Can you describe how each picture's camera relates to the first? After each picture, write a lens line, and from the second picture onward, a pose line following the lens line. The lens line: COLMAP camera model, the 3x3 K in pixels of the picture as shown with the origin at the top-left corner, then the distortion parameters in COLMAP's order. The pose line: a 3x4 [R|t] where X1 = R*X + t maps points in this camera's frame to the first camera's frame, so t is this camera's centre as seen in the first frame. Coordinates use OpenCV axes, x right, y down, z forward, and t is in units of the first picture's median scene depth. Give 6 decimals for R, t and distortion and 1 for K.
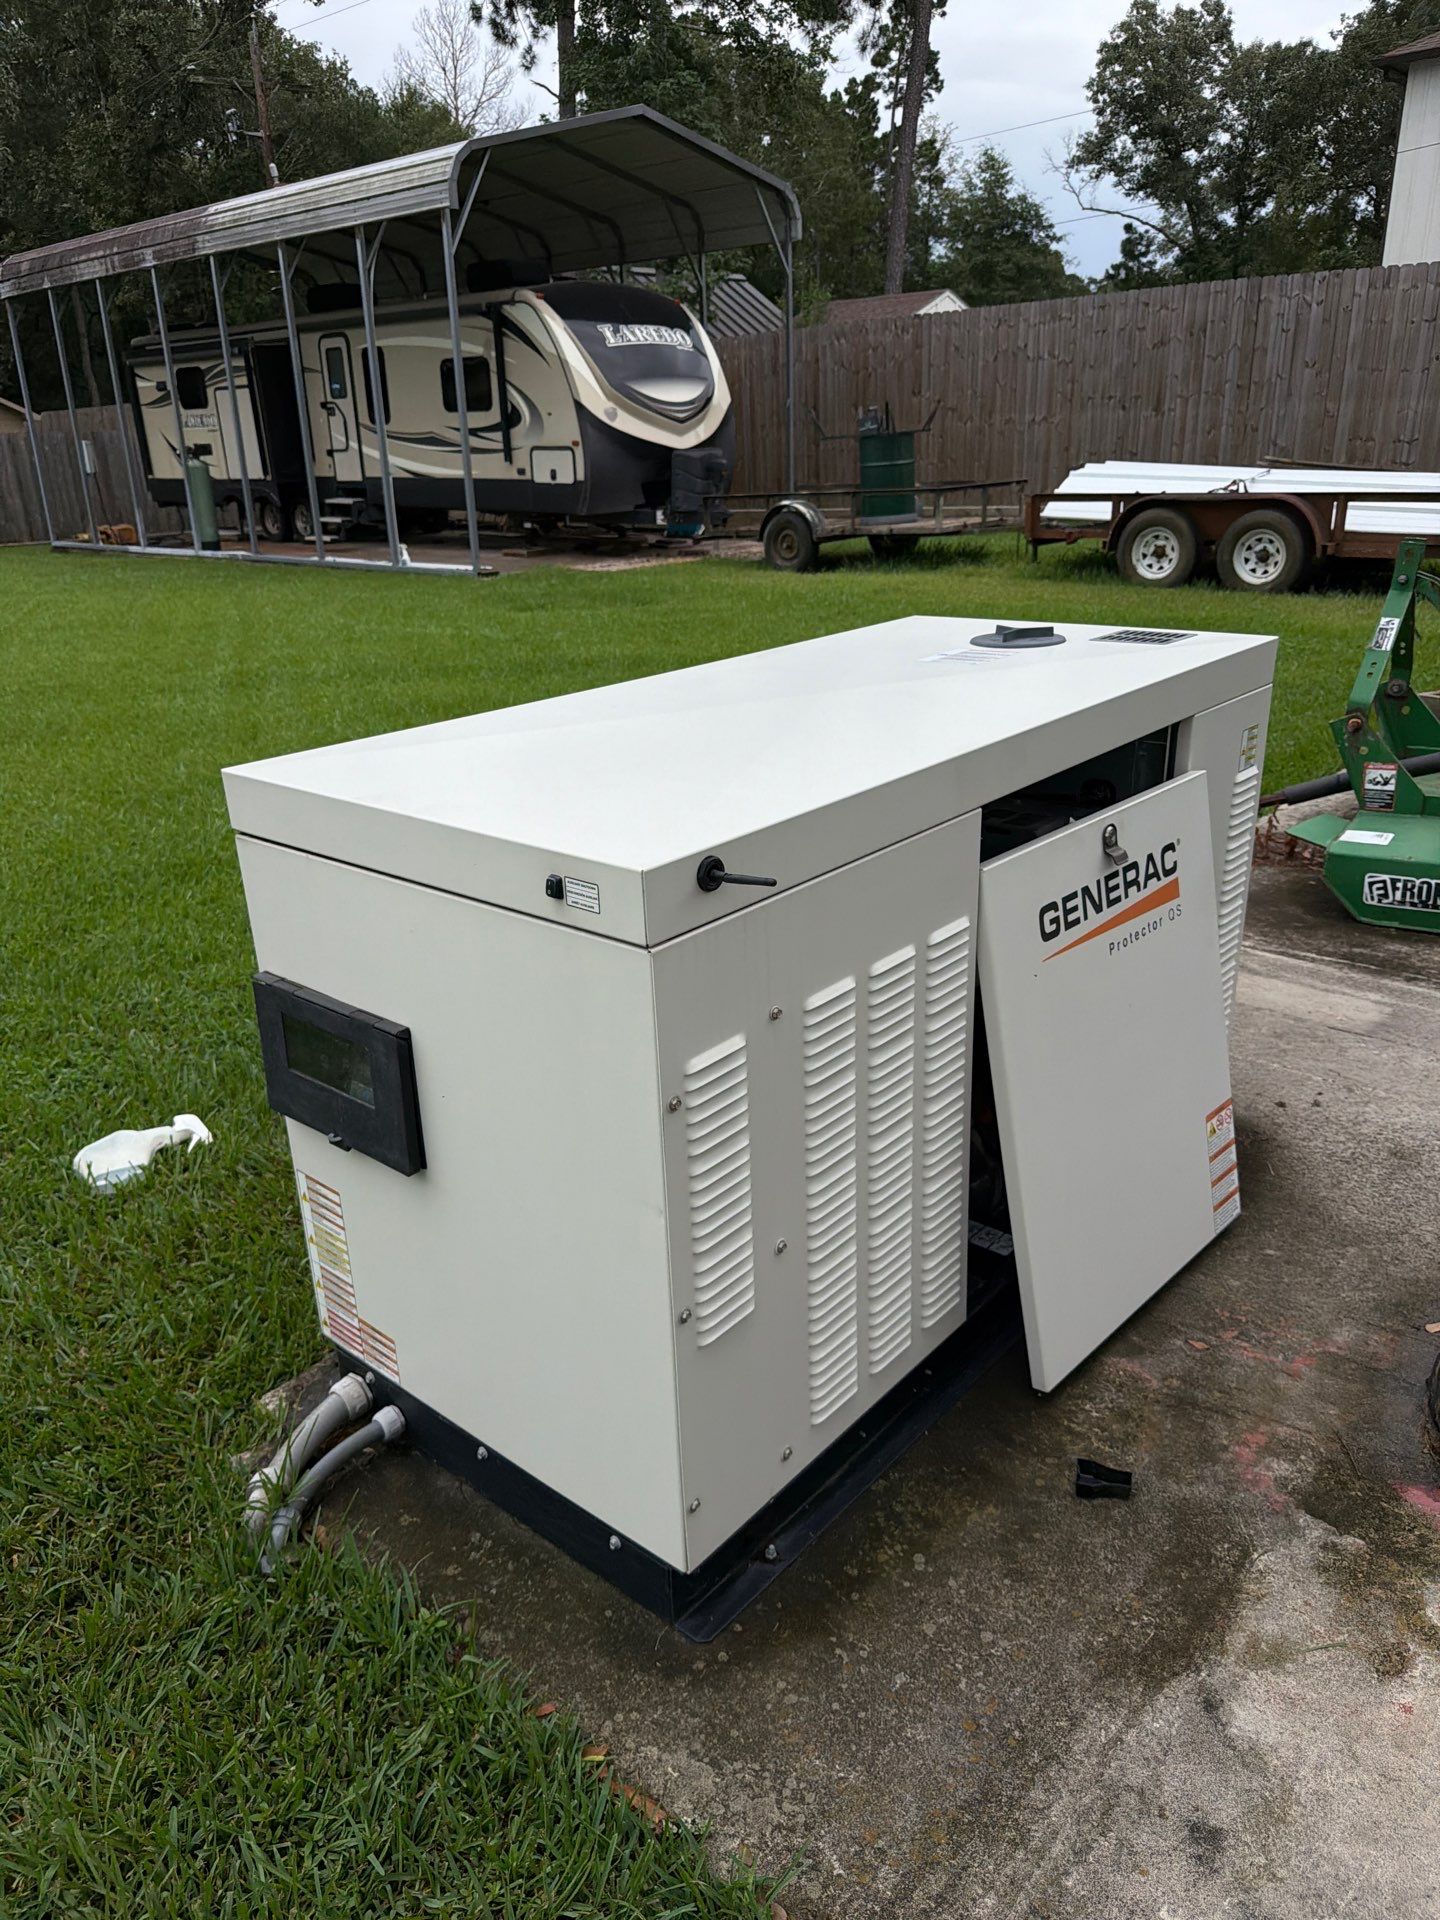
lens RADIAL K [[1395.8, 0, 720.9], [0, 1395.8, 963.4], [0, 0, 1]] dist [0.011737, -0.020477]
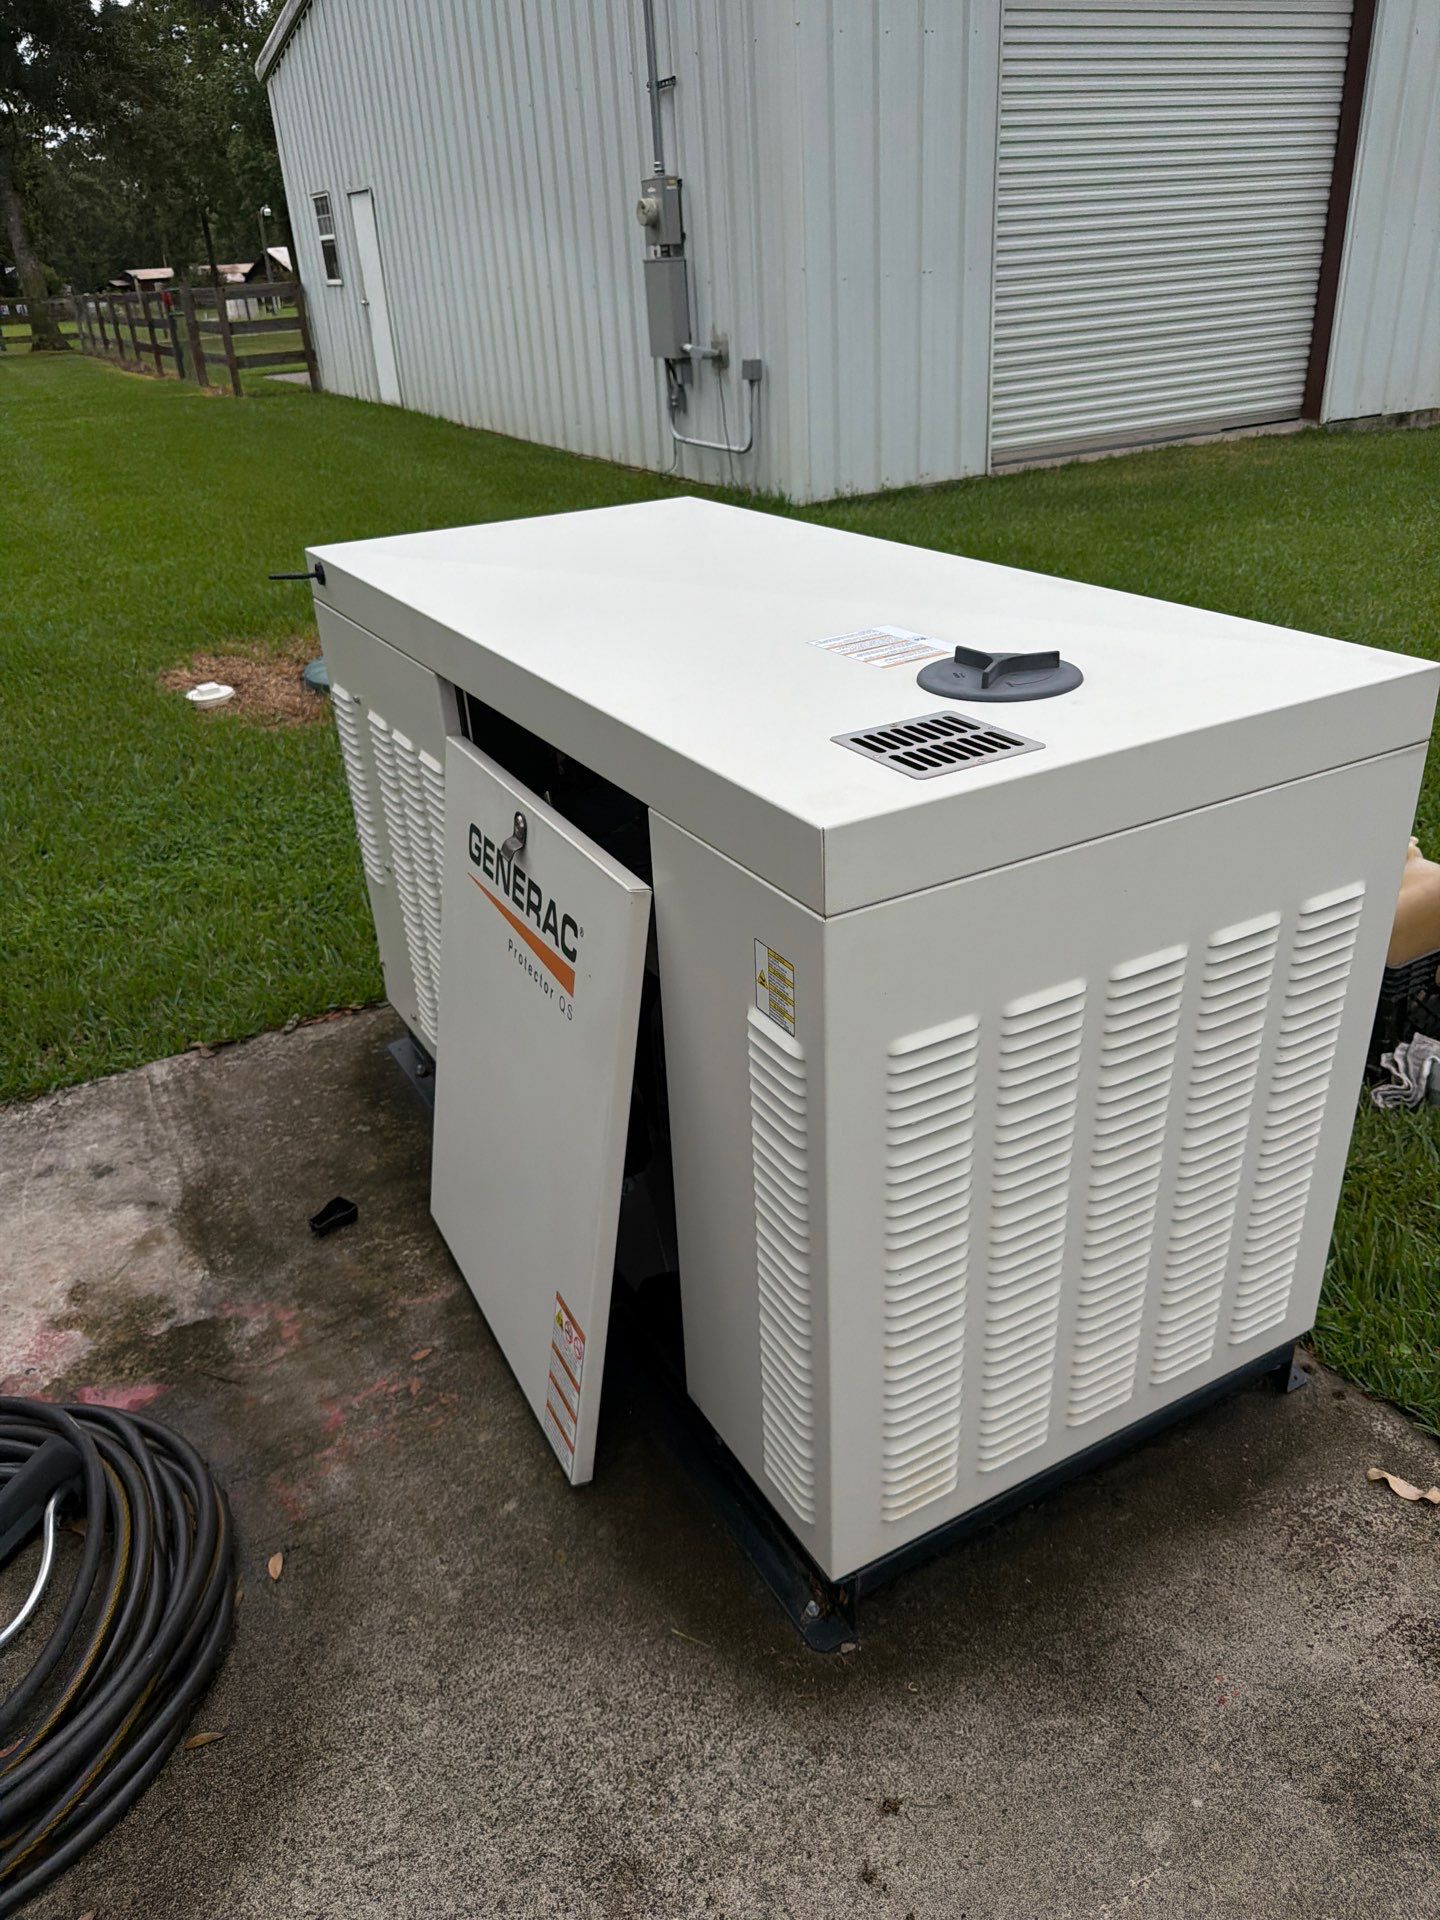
lens RADIAL K [[1395.8, 0, 713.9], [0, 1395.8, 971.8], [0, 0, 1]] dist [0.011737, -0.020477]
pose [[-0.344473, 0.483633, -0.804635, 1.120784], [-0.270579, 0.769574, 0.578397, -0.637224], [0.898958, 0.416959, -0.134236, 1.490810]]
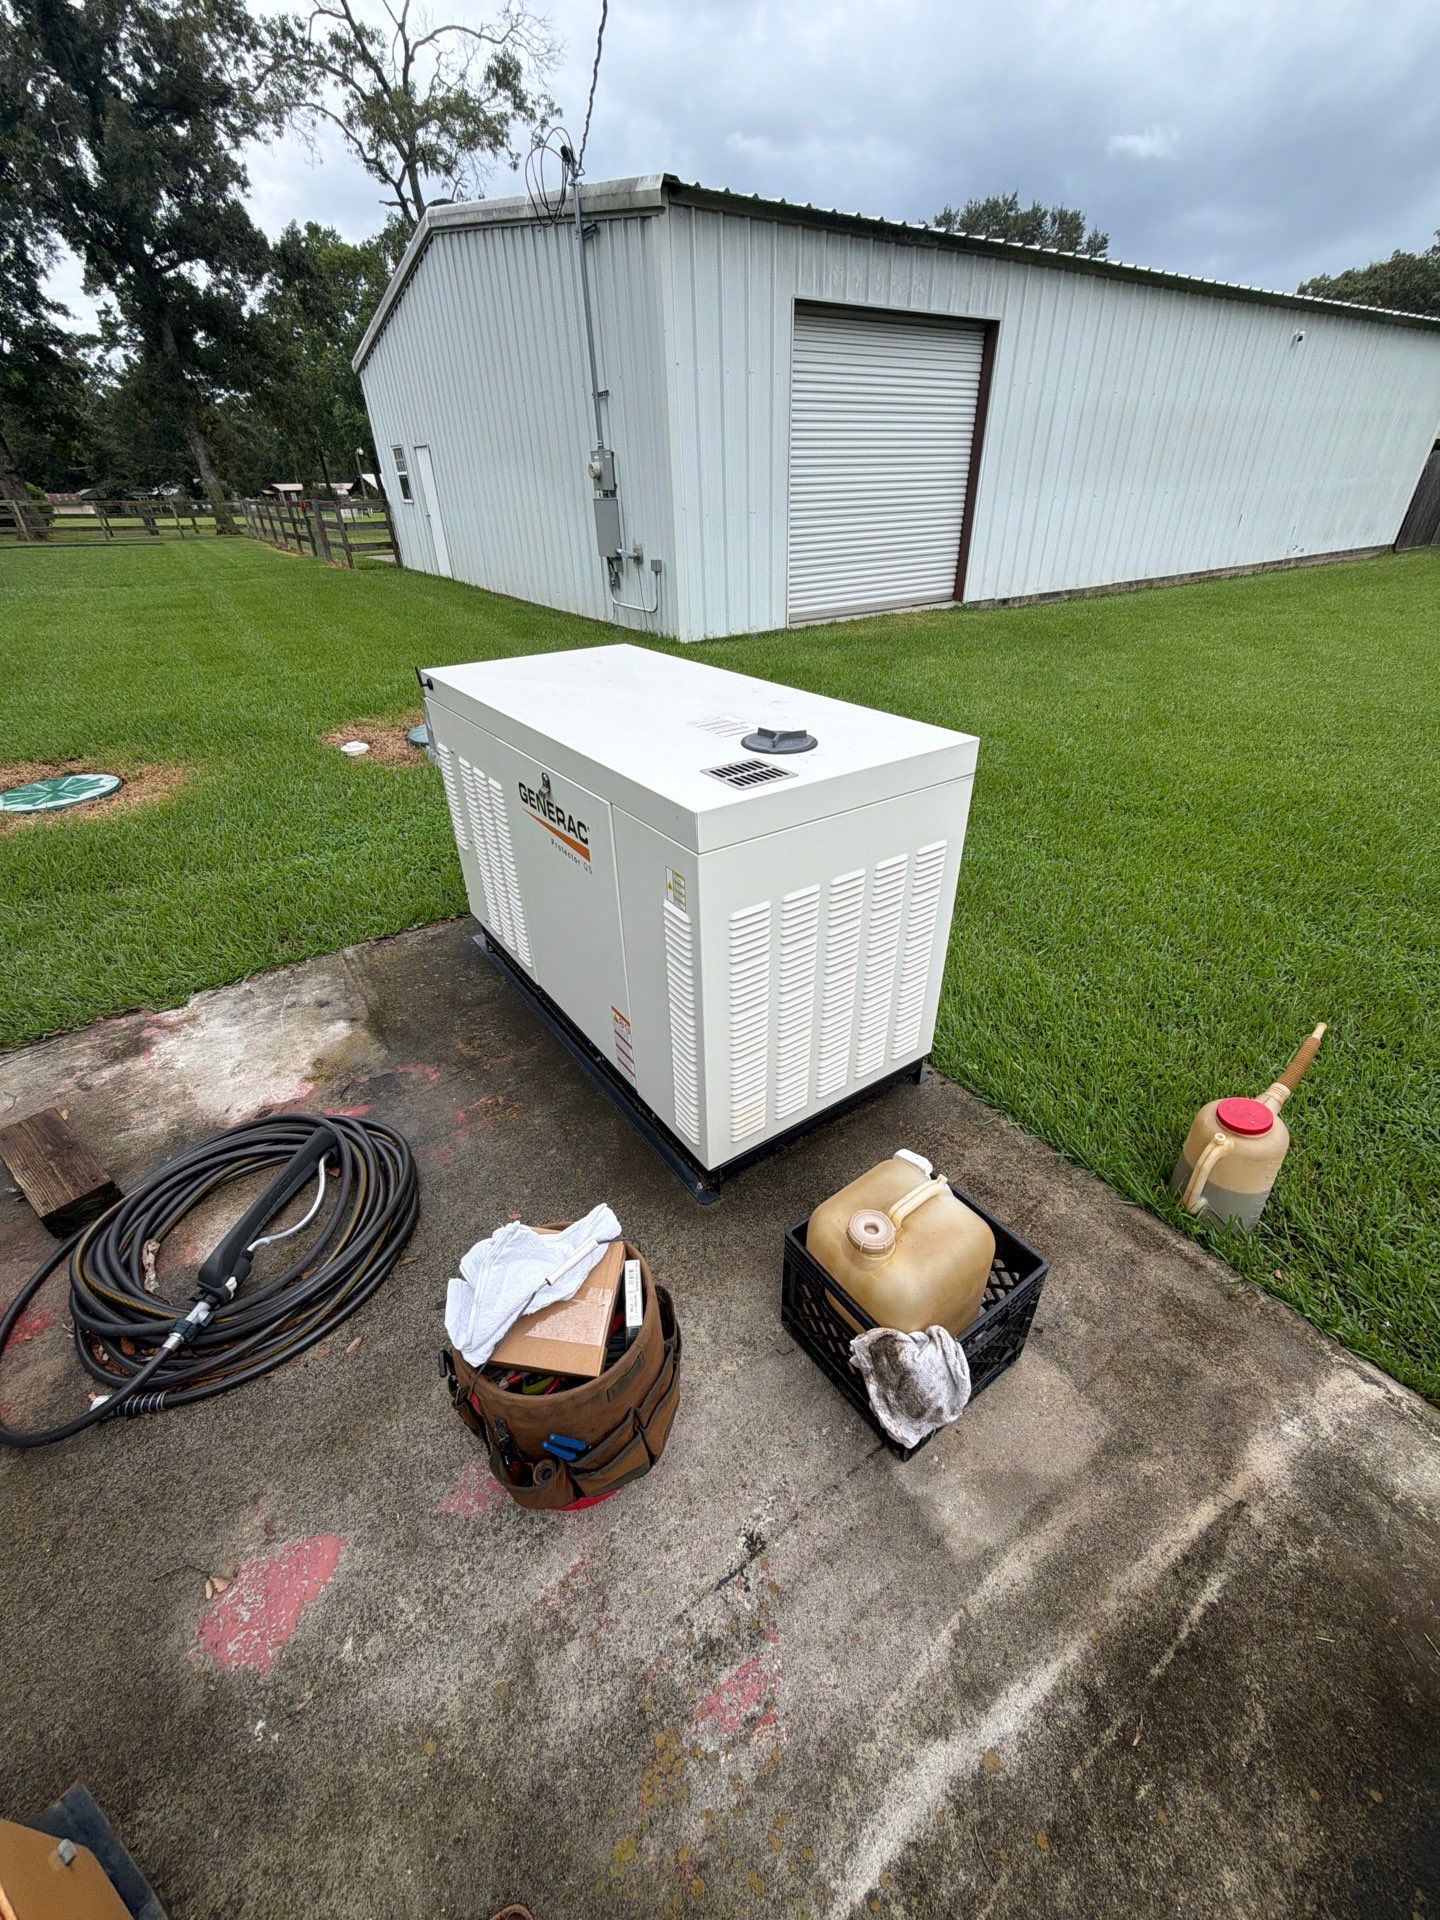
lens RADIAL K [[770.4, 0, 728.2], [0, 770.4, 967.9], [0, 0, 1]] dist [-0.003138, 0.000743]
pose [[-0.245879, 0.553903, -0.795447, 1.241189], [-0.320356, 0.728087, 0.606021, -0.692026], [0.914831, 0.403834, -0.001575, 1.514411]]
